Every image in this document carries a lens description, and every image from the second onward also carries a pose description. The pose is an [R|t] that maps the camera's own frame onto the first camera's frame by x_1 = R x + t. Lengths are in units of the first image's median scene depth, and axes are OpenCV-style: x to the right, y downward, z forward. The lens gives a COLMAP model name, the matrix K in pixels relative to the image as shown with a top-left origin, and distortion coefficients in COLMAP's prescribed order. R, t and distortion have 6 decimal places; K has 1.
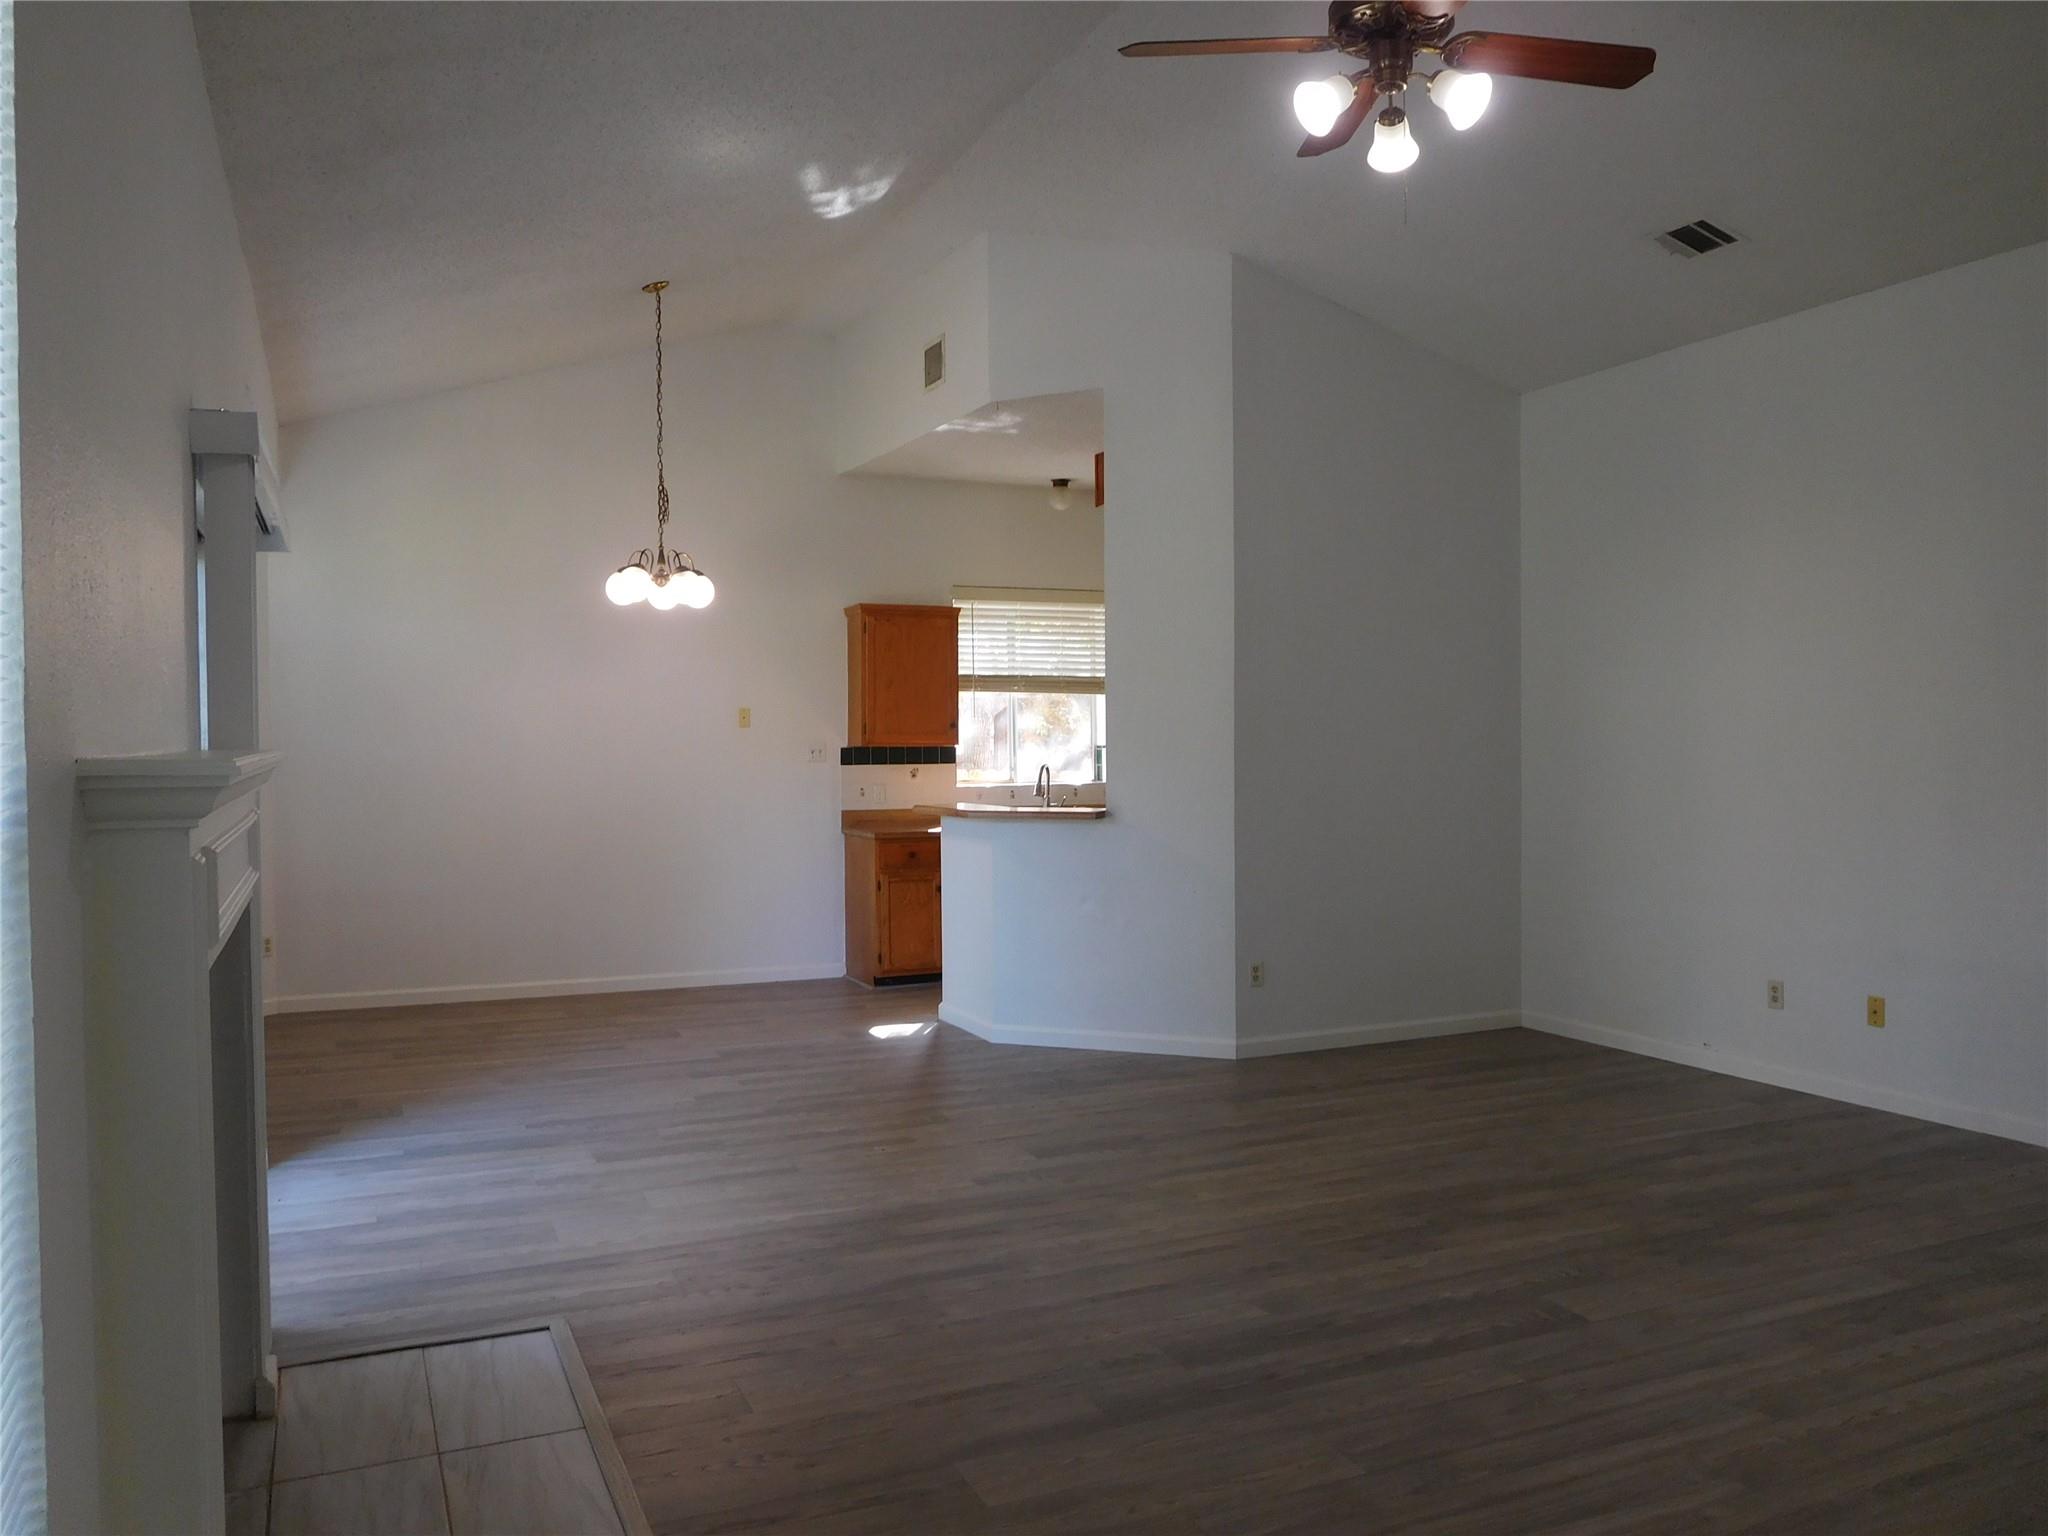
lens RADIAL K [[1525.9, 0, 1037.7], [0, 1525.9, 769.7], [0, 0, 1]] dist [-0.020302, 0.007134]
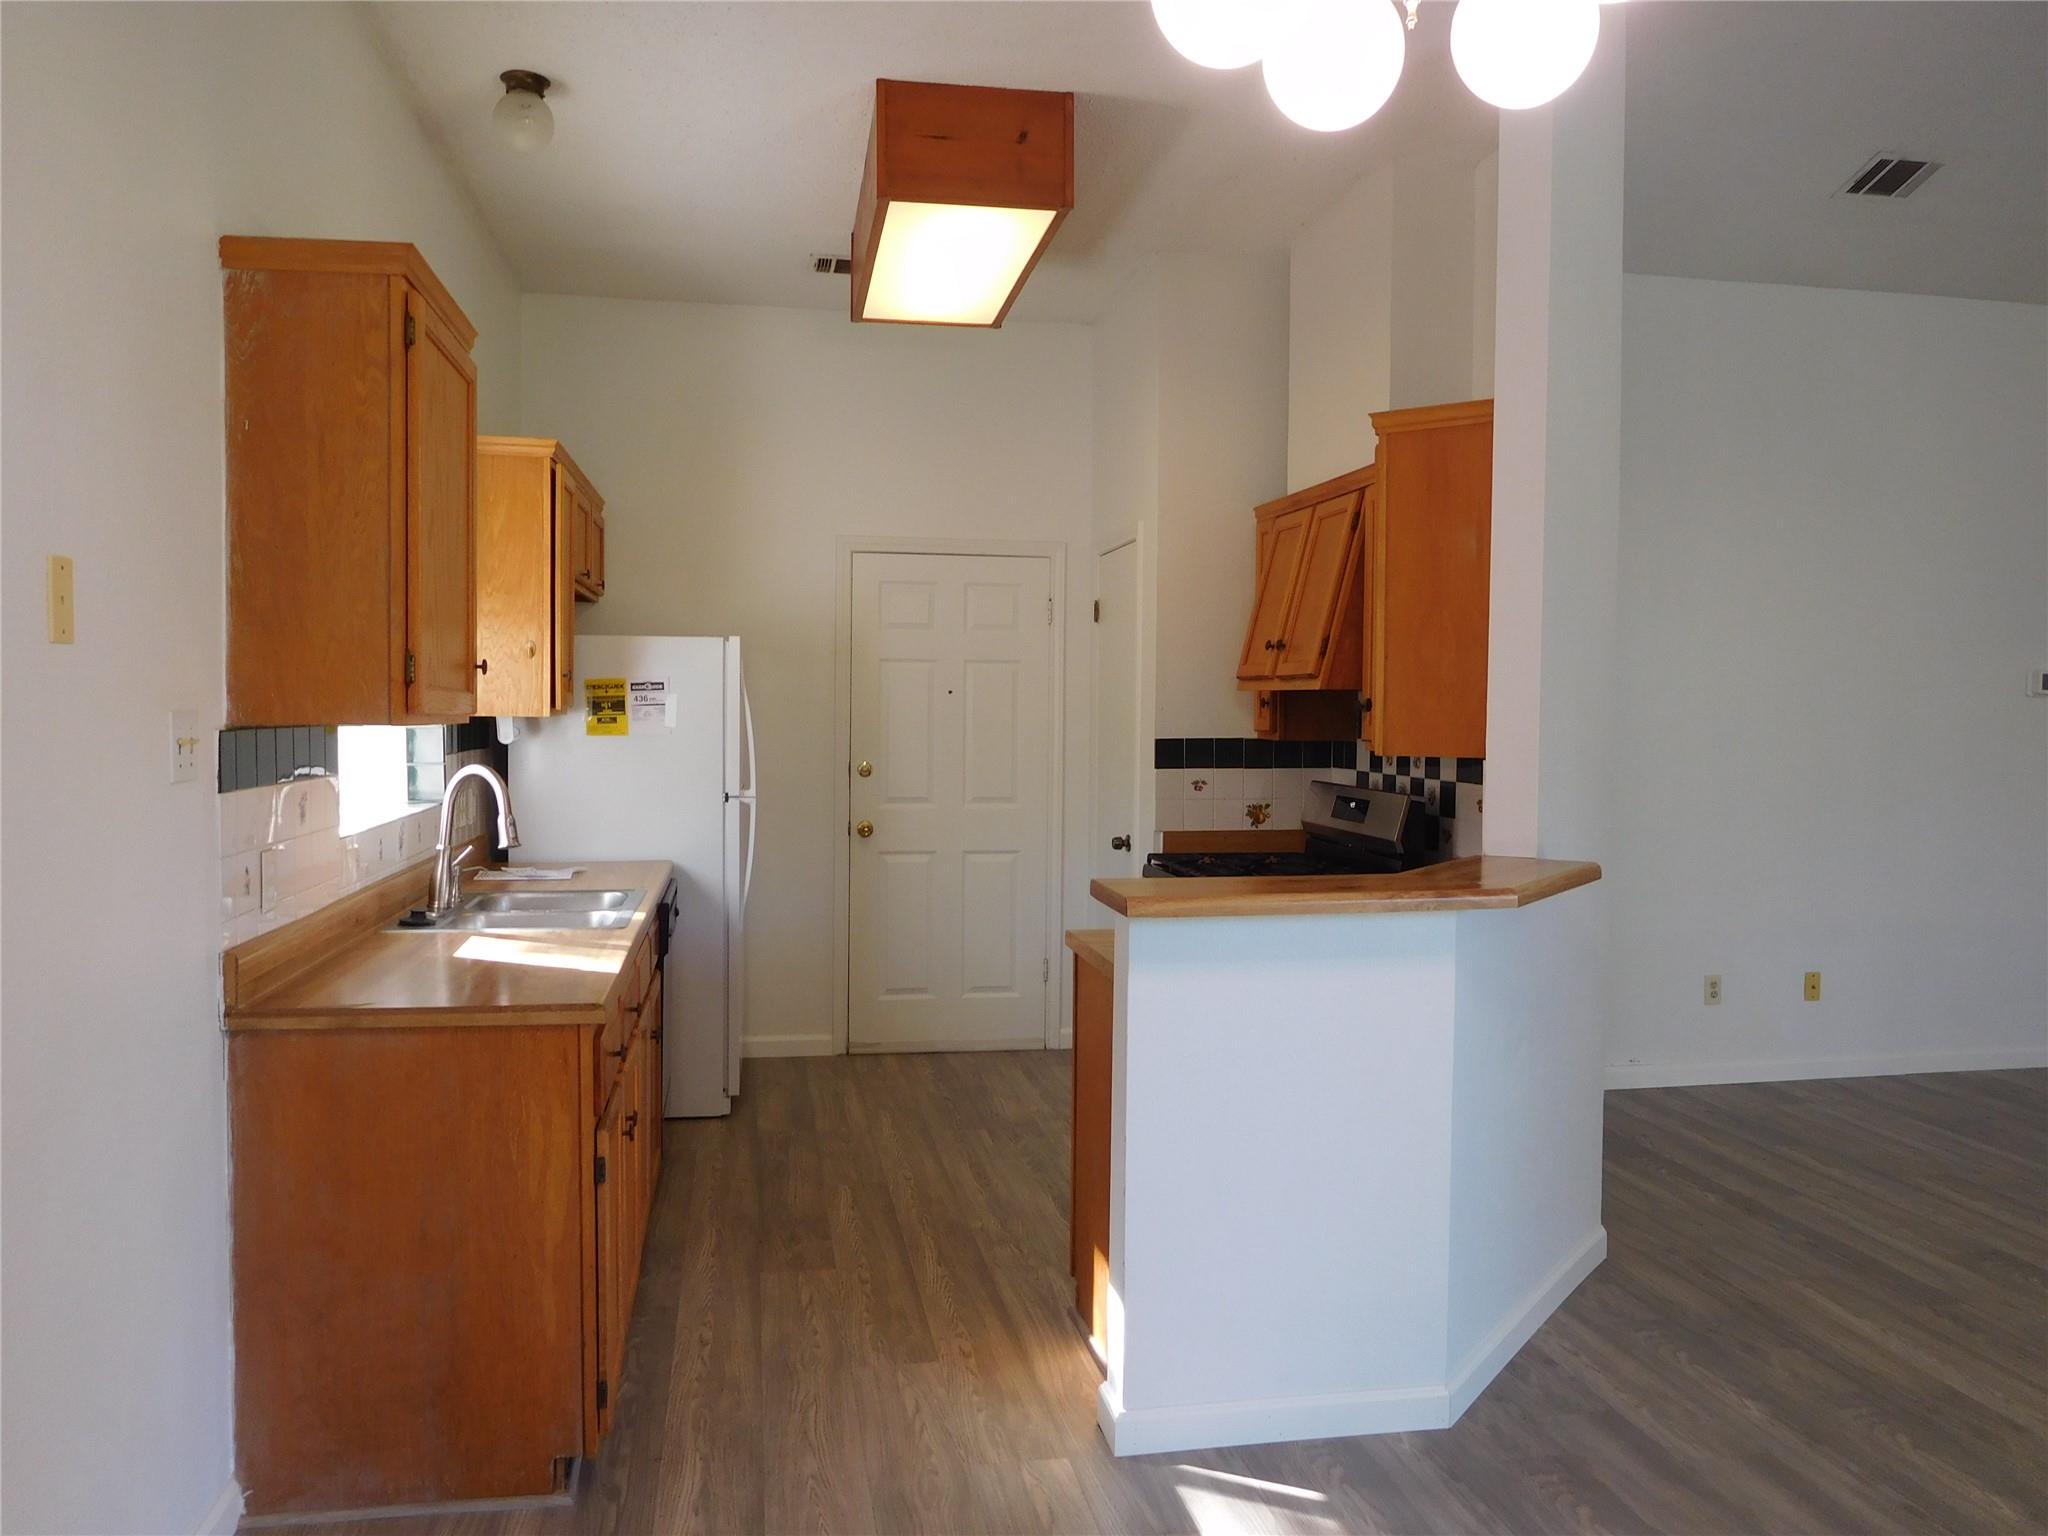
lens RADIAL K [[1525.9, 0, 1029.6], [0, 1525.9, 781.9], [0, 0, 1]] dist [-0.020302, 0.007134]
pose [[0.245504, -0.032336, 0.968856, -0.766617], [0.015180, 0.999449, 0.029510, -0.024445], [-0.969277, 0.007462, 0.245860, 1.673023]]
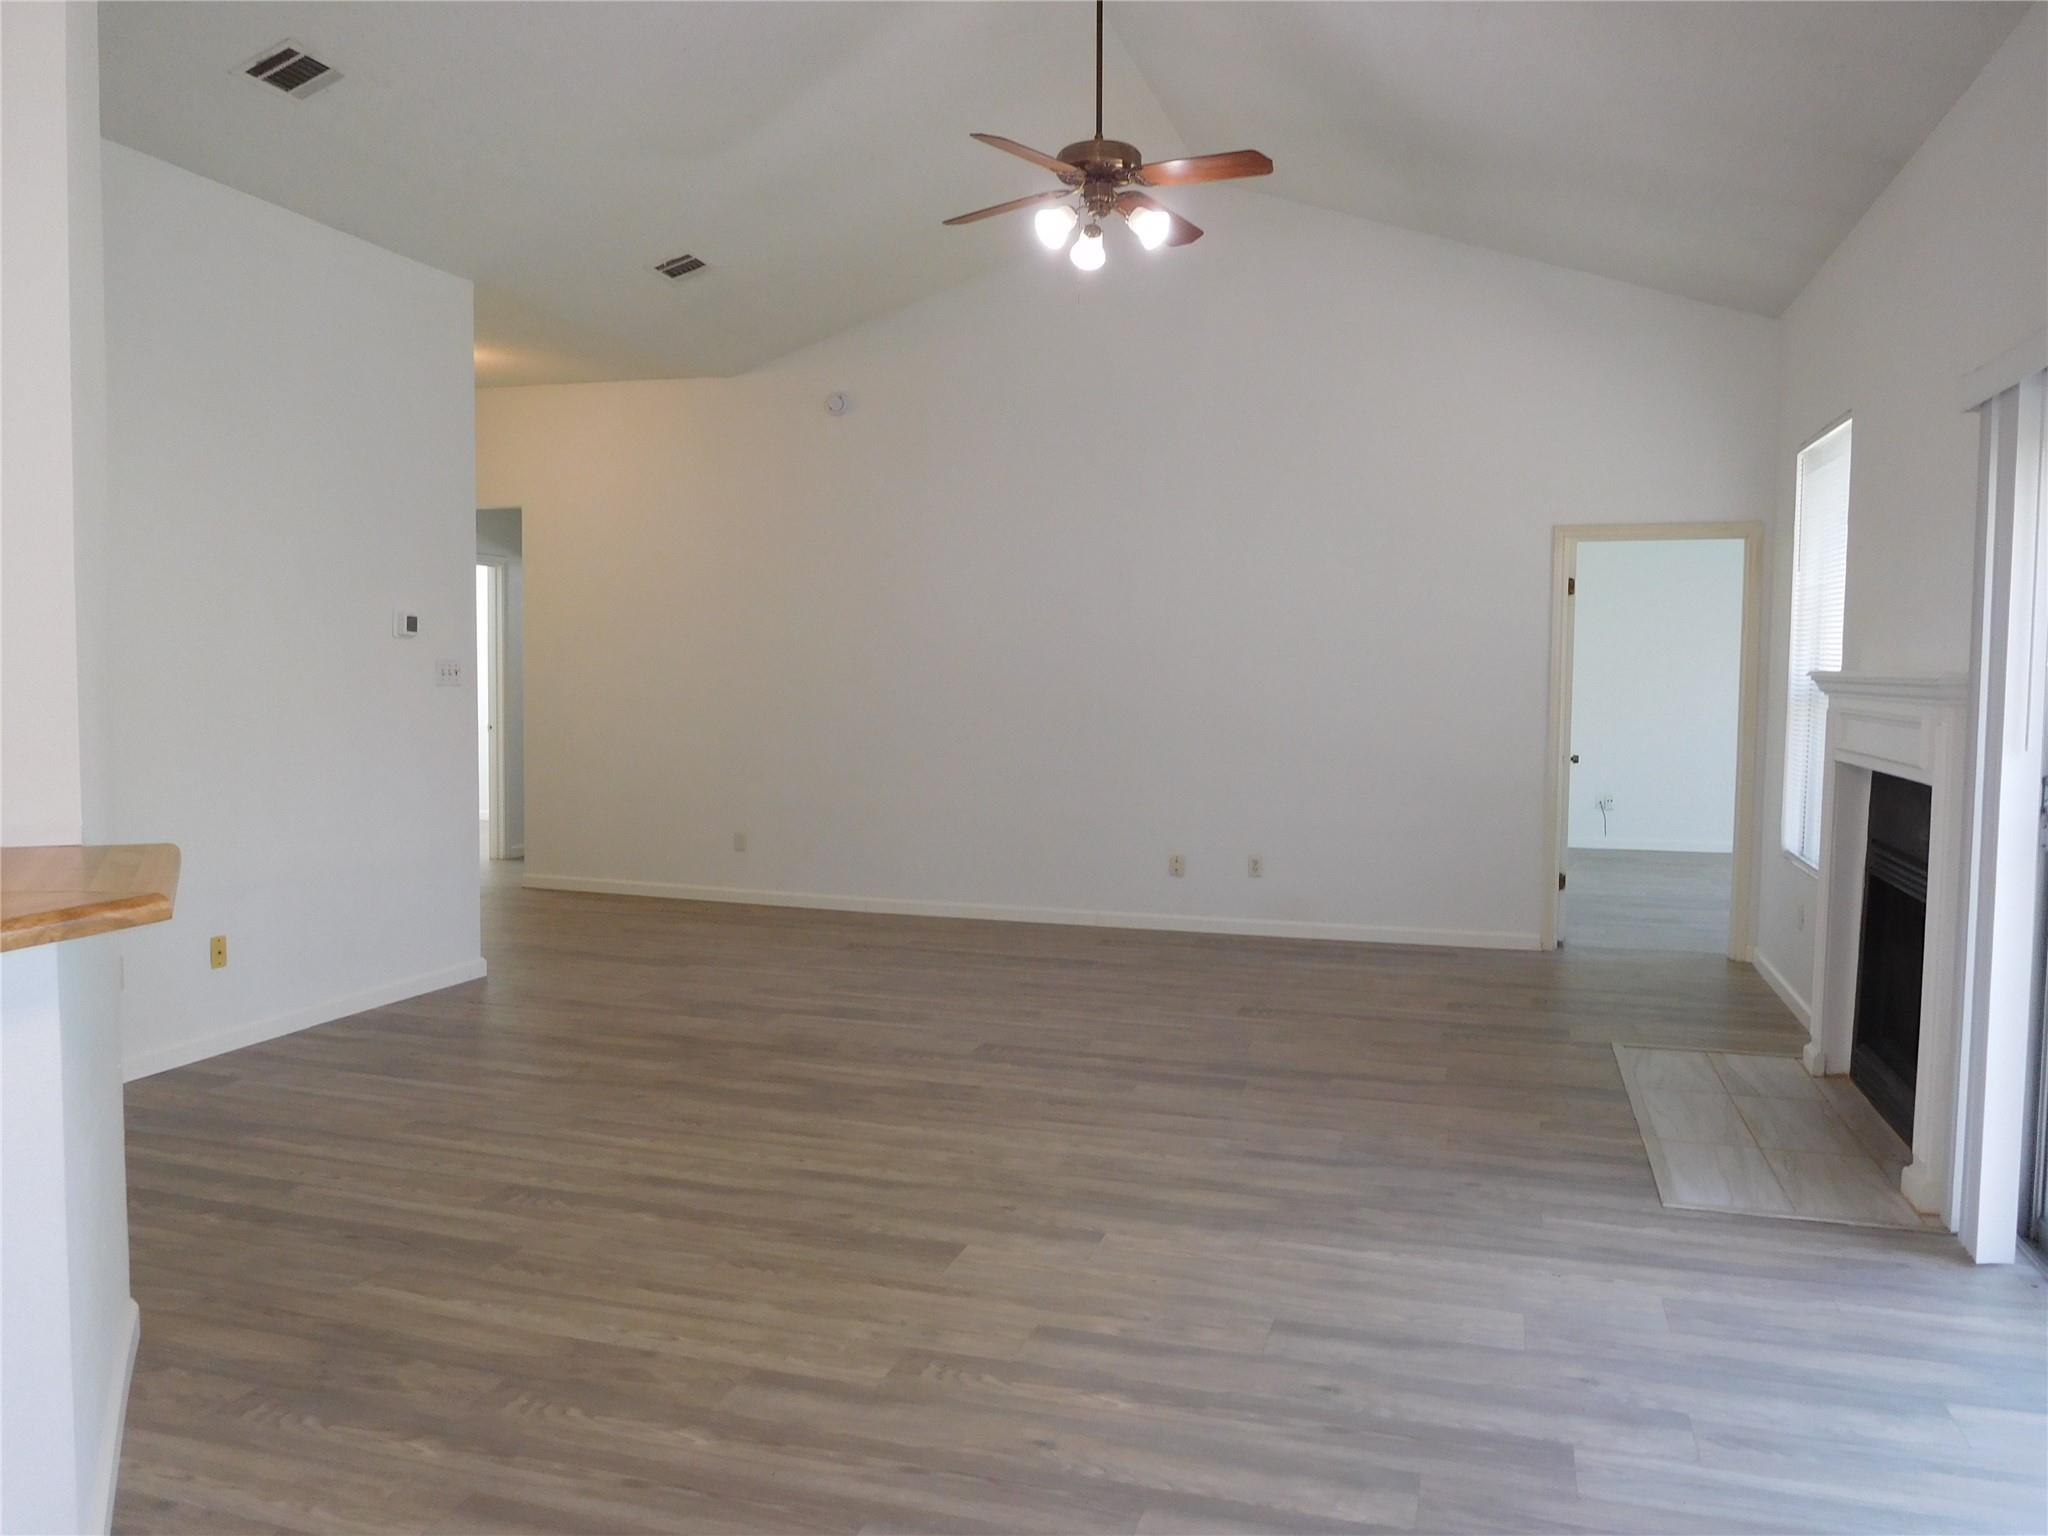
lens RADIAL K [[1525.9, 0, 1016.2], [0, 1525.9, 780.2], [0, 0, 1]] dist [-0.020302, 0.007134]
pose [[-0.742643, -0.048297, 0.667944, -0.583550], [0.008781, 0.996608, 0.081825, -0.026282], [-0.669630, 0.066632, -0.739699, 1.801516]]
